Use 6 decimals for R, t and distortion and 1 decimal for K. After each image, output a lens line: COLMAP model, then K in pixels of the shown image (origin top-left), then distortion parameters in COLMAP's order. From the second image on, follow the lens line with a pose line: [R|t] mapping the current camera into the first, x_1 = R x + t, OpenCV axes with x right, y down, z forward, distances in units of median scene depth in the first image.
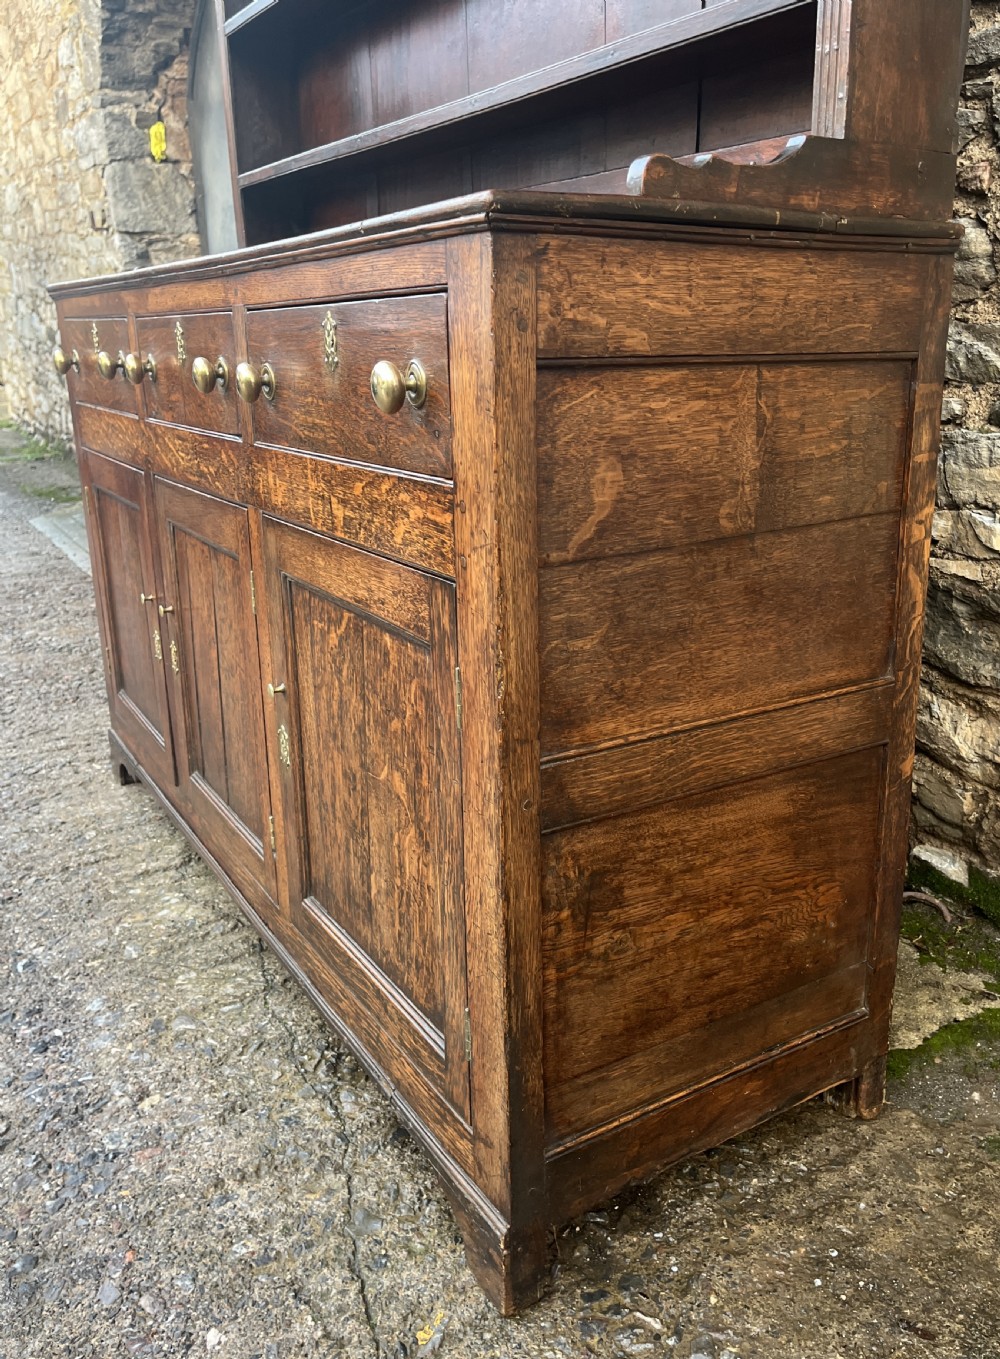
lens RADIAL K [[1135.6, 0, 548.9], [0, 1135.6, 666.8], [0, 0, 1]] dist [0.064051, -0.064497]
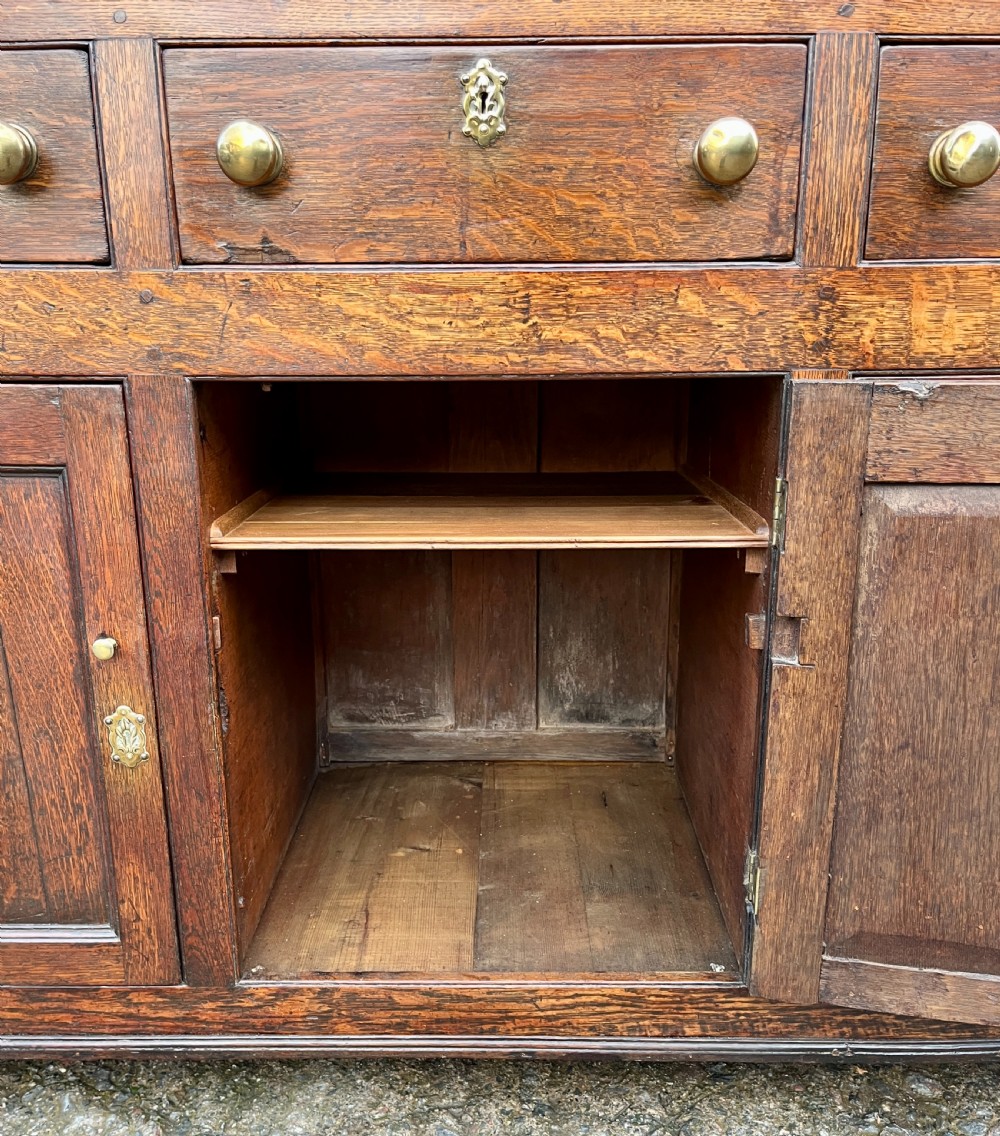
lens RADIAL K [[1046.2, 0, 494.0], [0, 1046.2, 621.7], [0, 0, 1]] dist [0.029451, 0.000000]
pose [[0.538531, -0.230592, 0.810439, -0.816250], [0.234365, 0.964863, 0.118797, -0.110486], [-0.809356, 0.125963, 0.573651, 0.782746]]
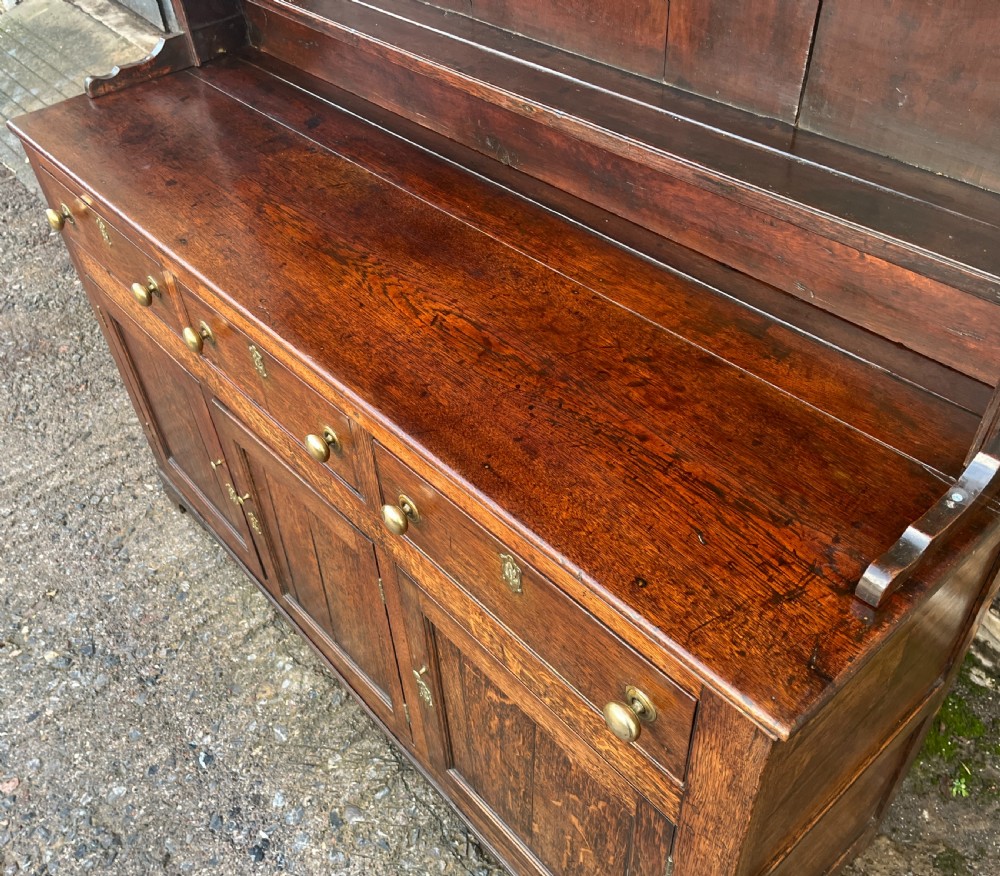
lens RADIAL K [[921.0, 0, 468.2], [0, 921.0, 448.2], [0, 0, 1]] dist [0.029451, 0.000000]
pose [[0.988670, -0.137031, 0.061278, -0.204390], [0.095915, 0.890717, 0.444324, -0.598156], [-0.115468, -0.433412, 0.893768, 0.199312]]
